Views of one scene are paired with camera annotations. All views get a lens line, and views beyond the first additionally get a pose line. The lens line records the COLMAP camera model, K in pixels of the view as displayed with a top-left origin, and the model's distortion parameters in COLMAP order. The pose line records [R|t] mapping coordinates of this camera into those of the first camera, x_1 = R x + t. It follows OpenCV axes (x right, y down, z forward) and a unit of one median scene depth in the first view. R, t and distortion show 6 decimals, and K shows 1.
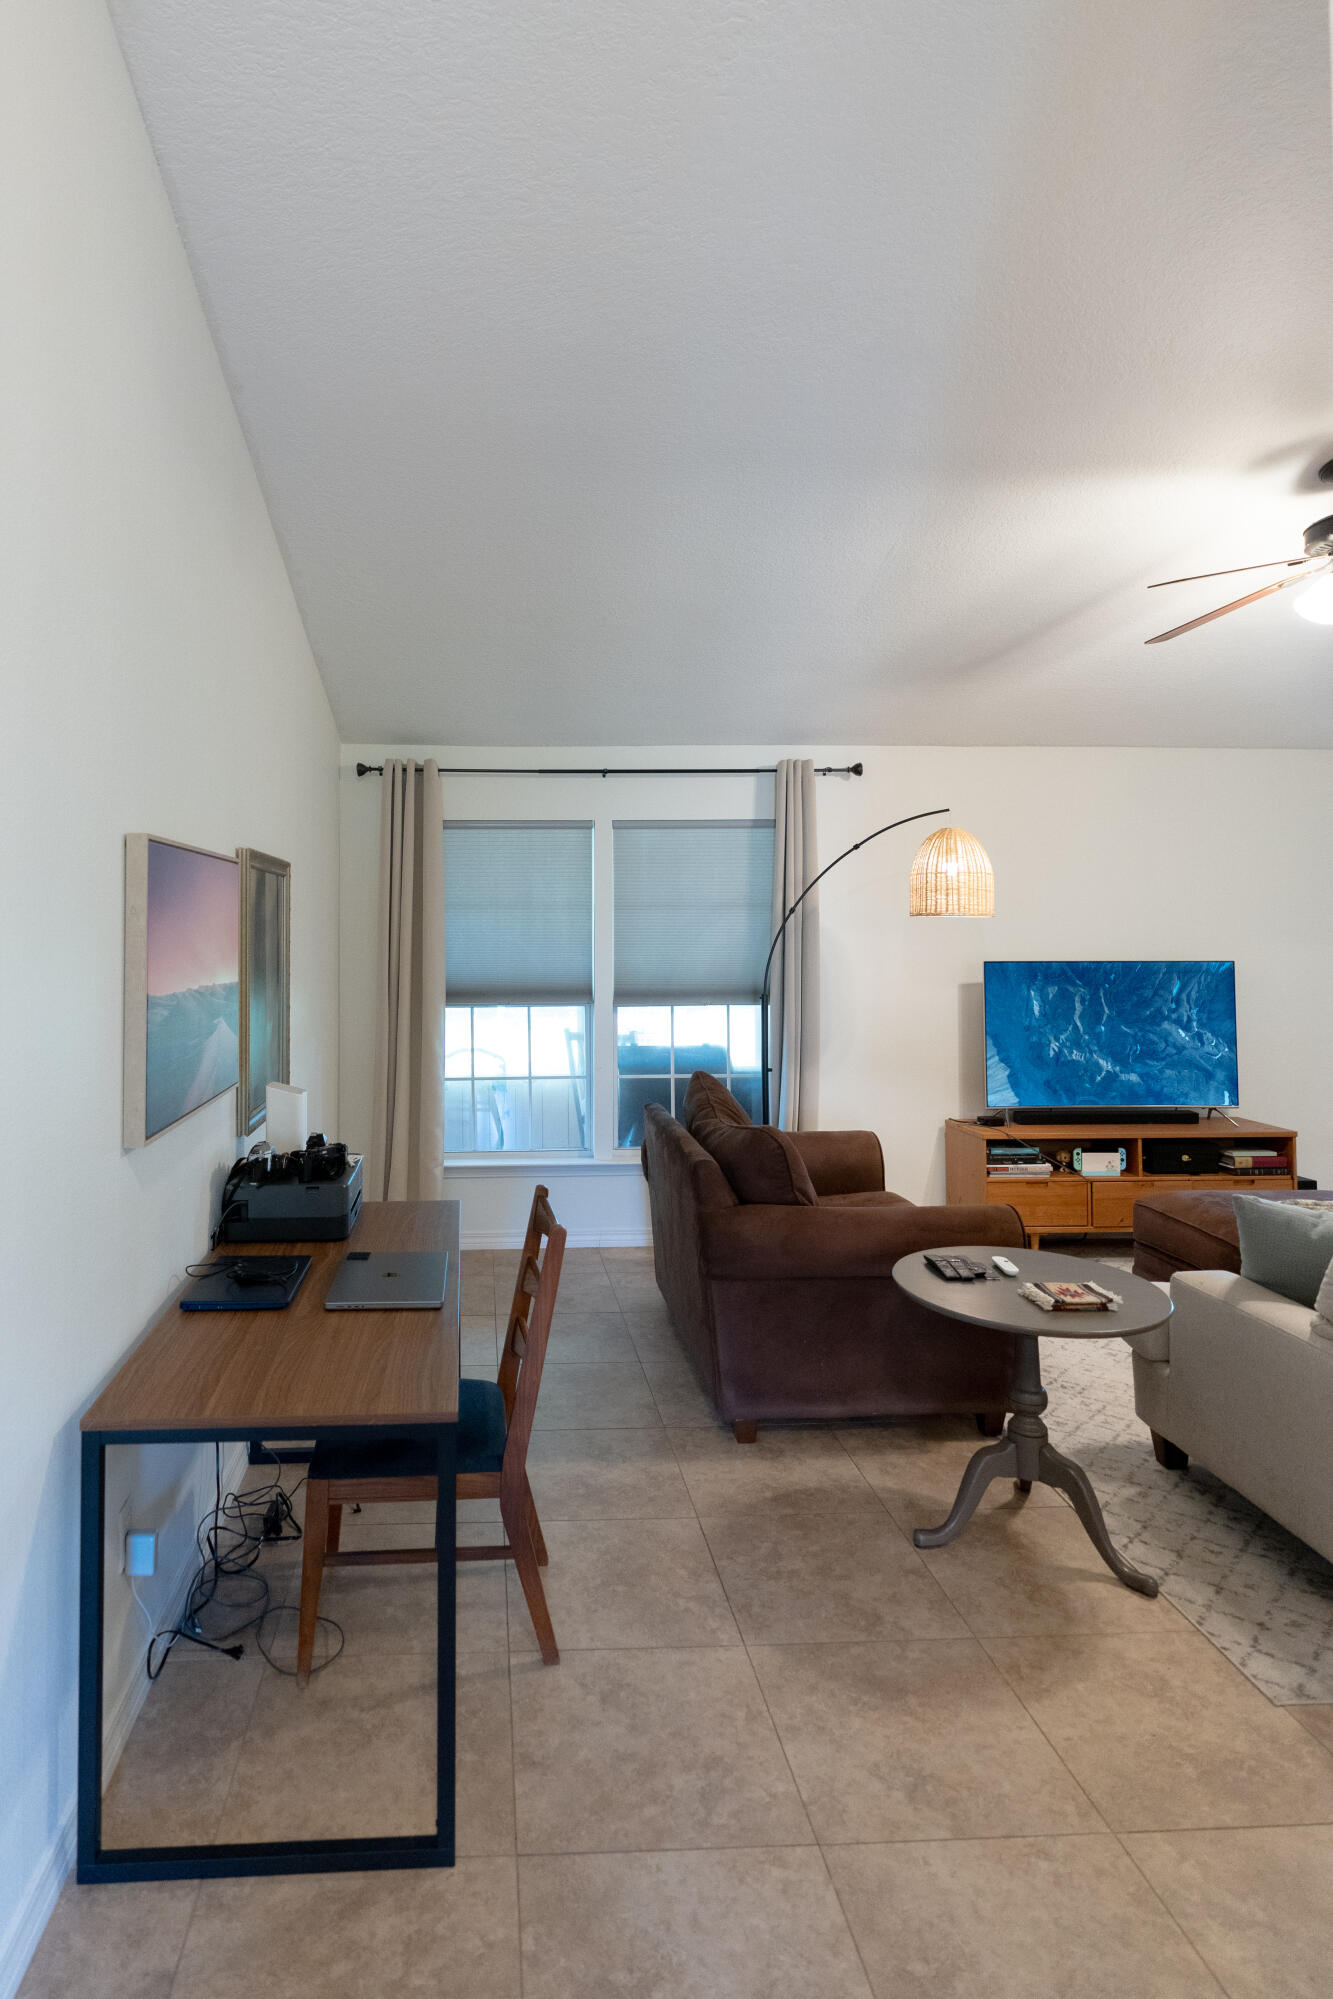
lens RADIAL K [[1069.9, 0, 530.5], [0, 1069.9, 926.1], [0, 0, 1]] dist [-0.001886, 0.001270]
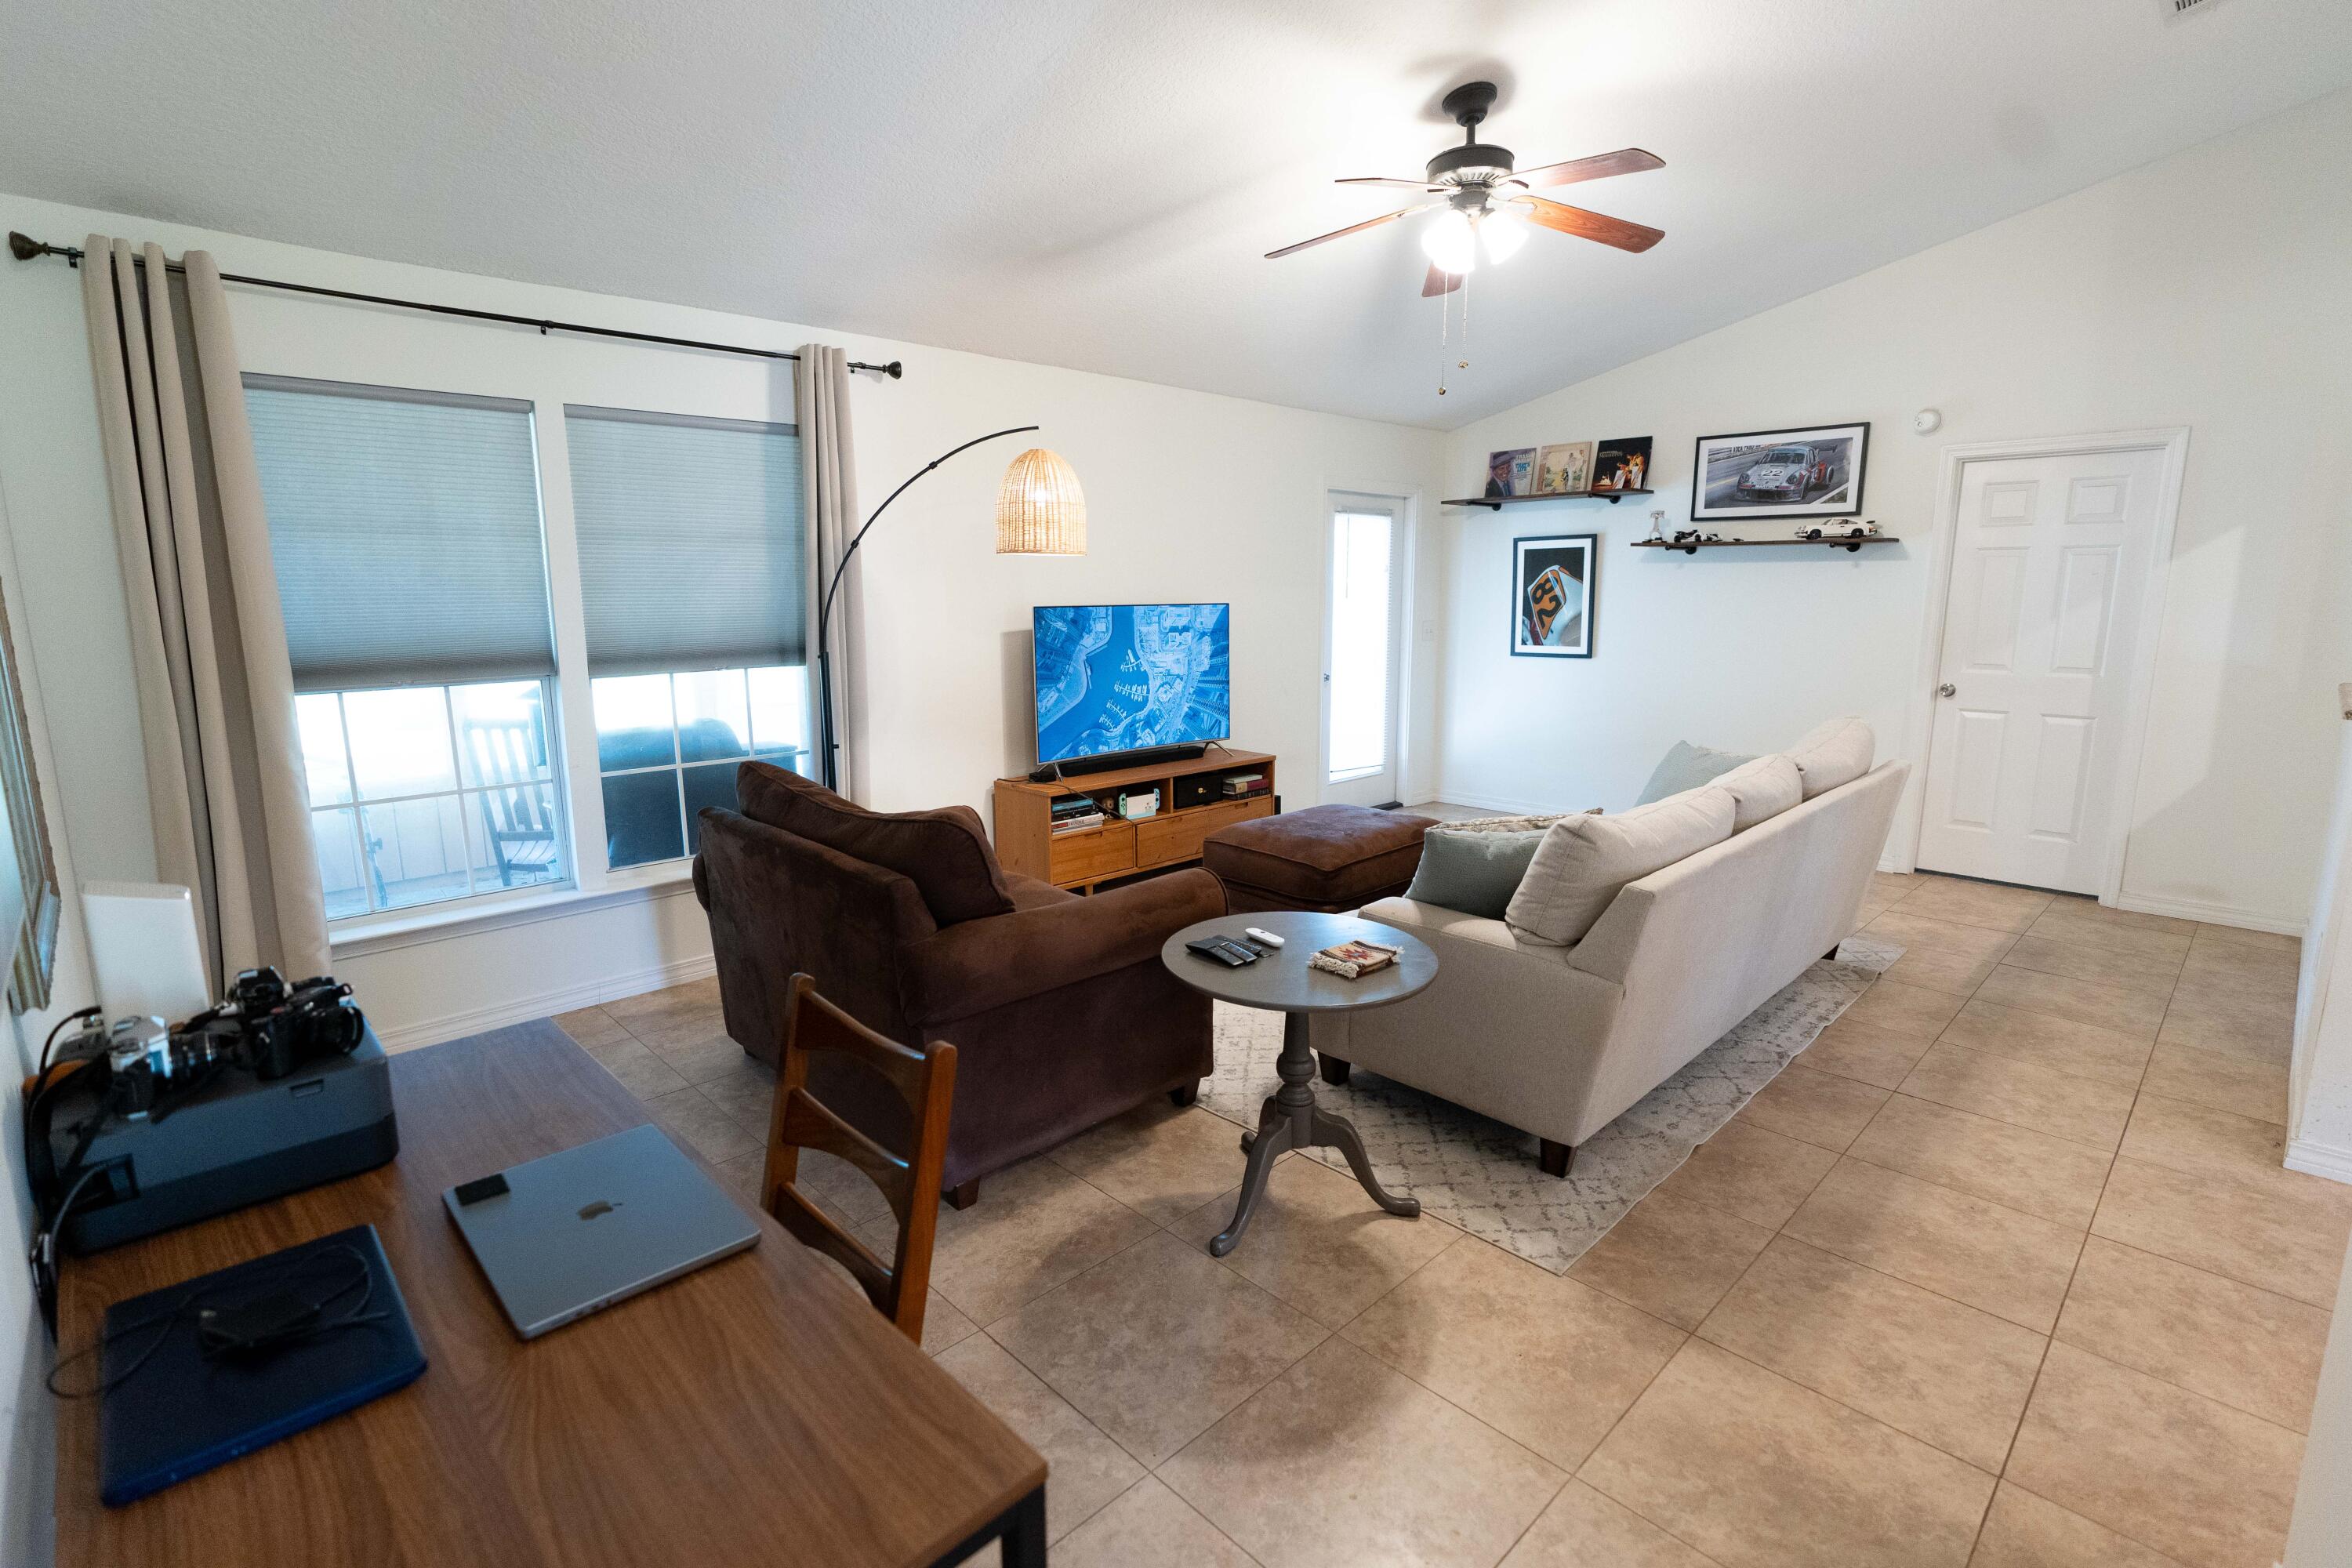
lens RADIAL K [[1091.1, 0, 1176.0], [0, 1091.1, 784.0], [0, 0, 1]] dist [-0.005868, 0.001293]
pose [[0.748688, -0.118815, 0.652188, -0.118071], [-0.005117, 0.982742, 0.184910, 0.008998], [-0.662903, -0.141777, 0.735159, 0.216538]]
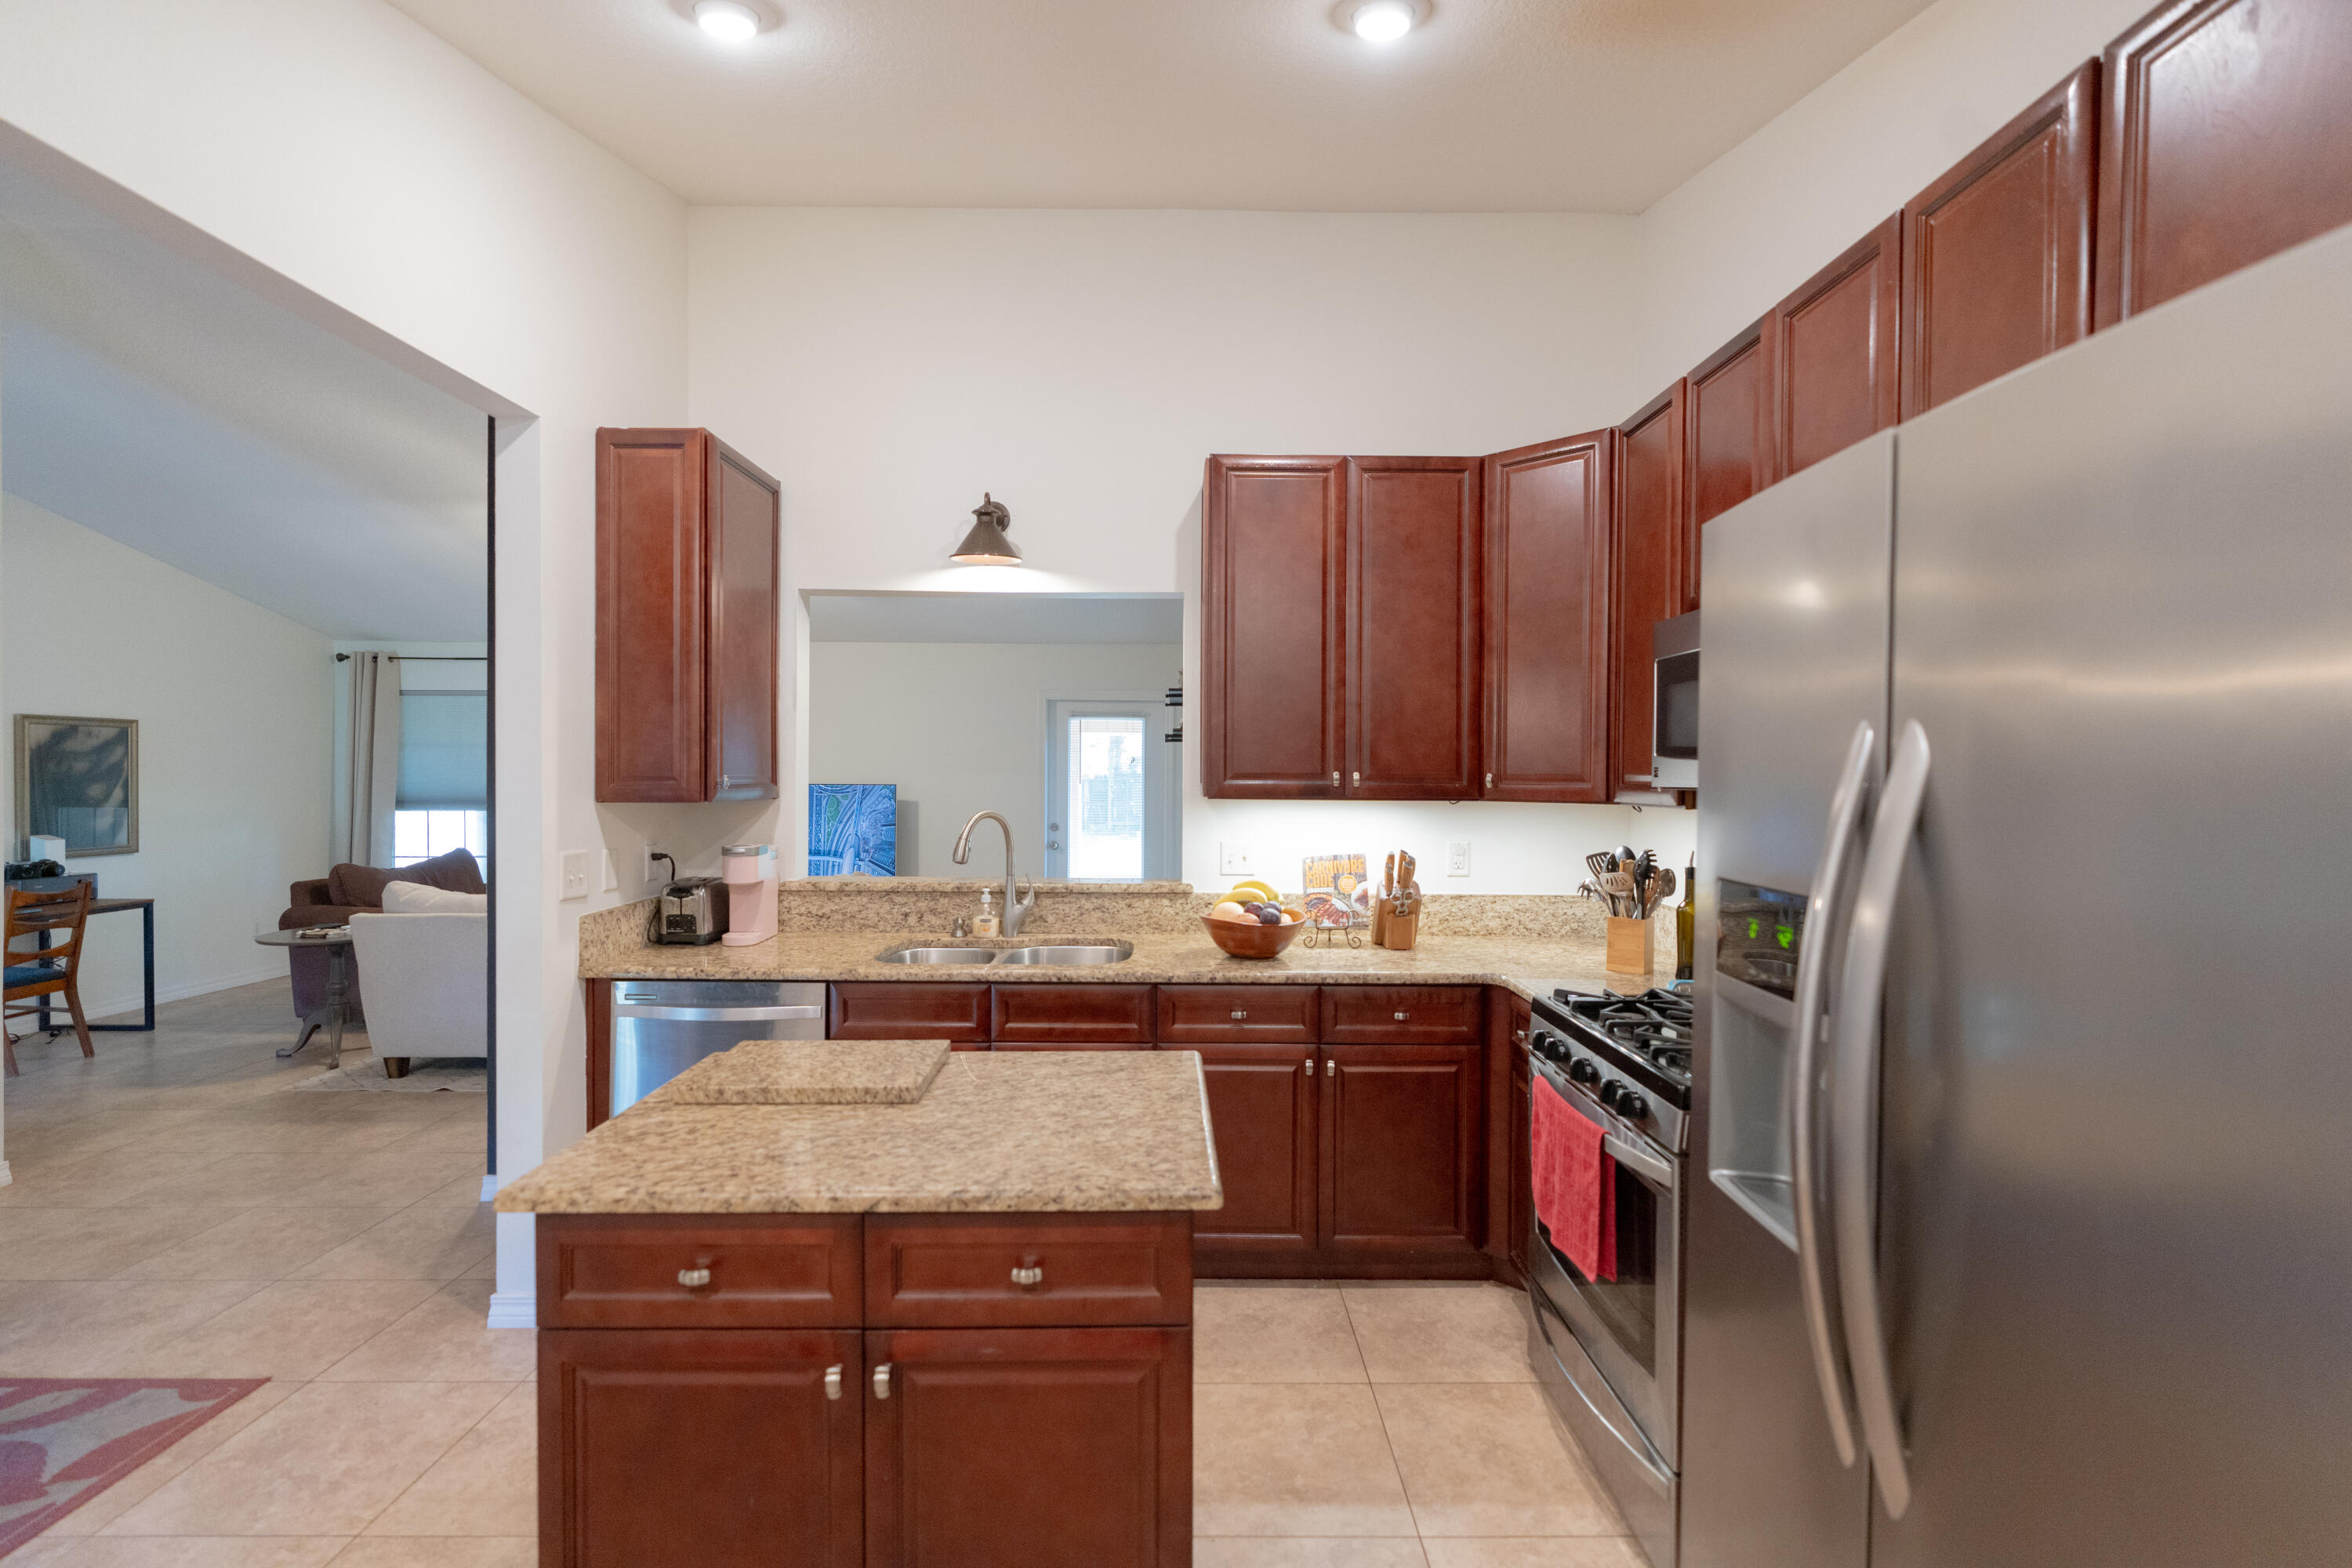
lens RADIAL K [[1051.6, 0, 1176.0], [0, 1051.6, 784.0], [0, 0, 1]] dist [-0.001548, -0.000082]
pose [[0.999120, 0.008574, -0.041068, 1.170801], [-0.007915, 0.999838, 0.016183, 0.004885], [0.041200, -0.015844, 0.999025, -0.506893]]
